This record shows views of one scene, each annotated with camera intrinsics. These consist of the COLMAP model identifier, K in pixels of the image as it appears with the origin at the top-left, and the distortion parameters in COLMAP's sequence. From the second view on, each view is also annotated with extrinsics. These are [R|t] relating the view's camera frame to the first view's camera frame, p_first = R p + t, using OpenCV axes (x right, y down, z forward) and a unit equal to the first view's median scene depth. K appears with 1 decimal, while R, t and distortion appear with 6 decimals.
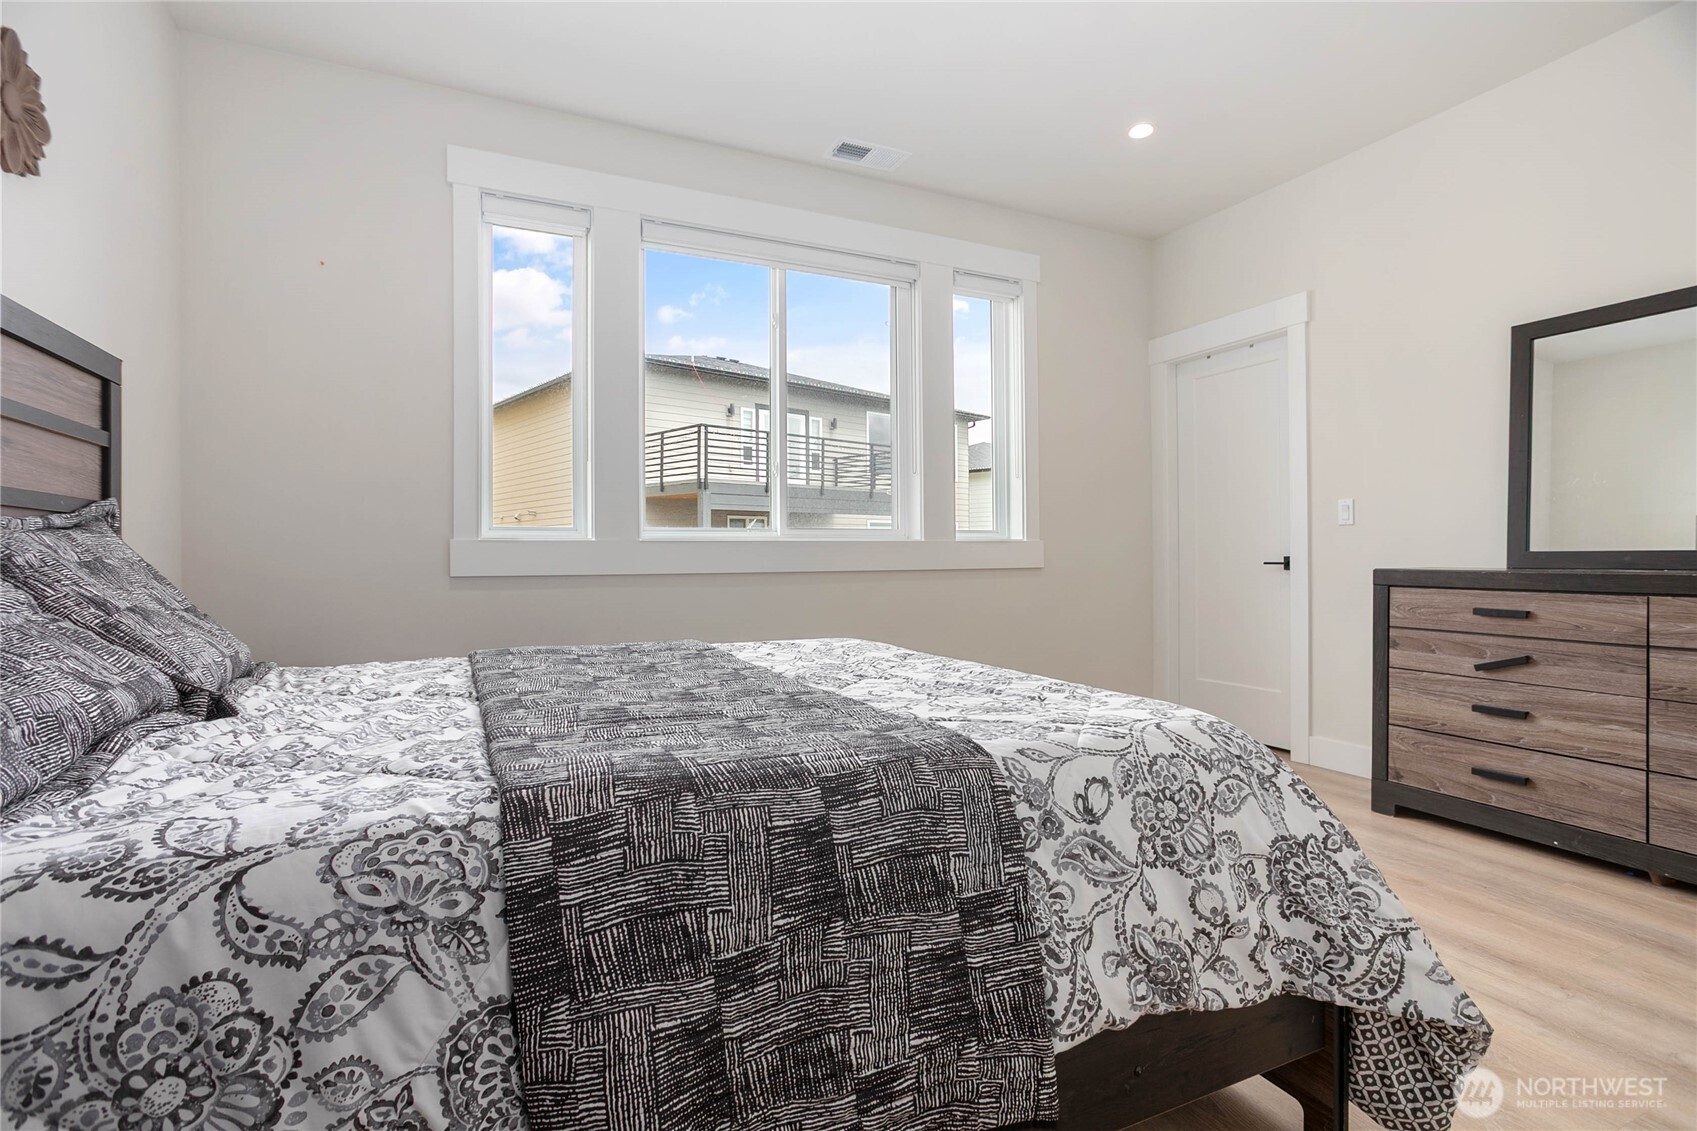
lens RADIAL K [[816.1, 0, 845.1], [0, 816.1, 562.9], [0, 0, 1]] dist [-0.053983, 0.033886]
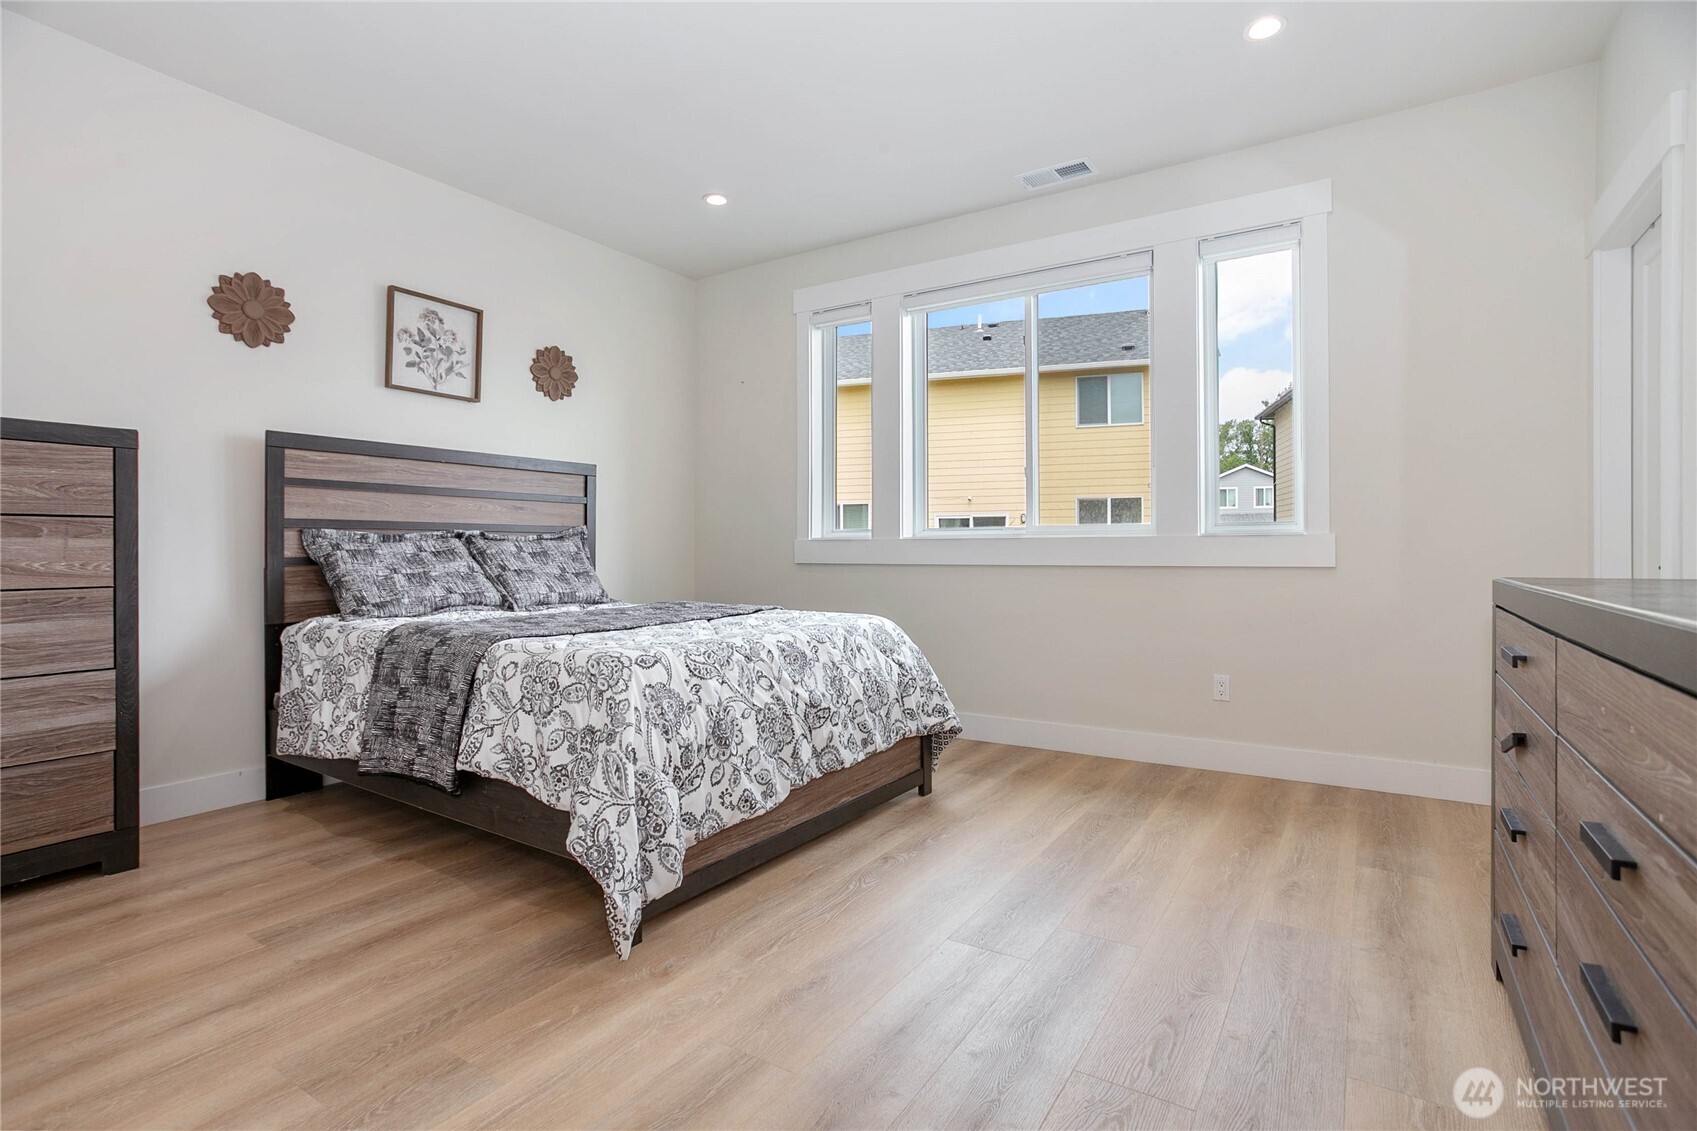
lens RADIAL K [[816.1, 0, 845.1], [0, 816.1, 562.9], [0, 0, 1]] dist [-0.053983, 0.033886]
pose [[0.528704, 0.019082, -0.848592, 2.063199], [-0.012685, 0.999813, 0.014579, -0.020046], [0.848712, 0.003056, 0.528847, 0.522748]]
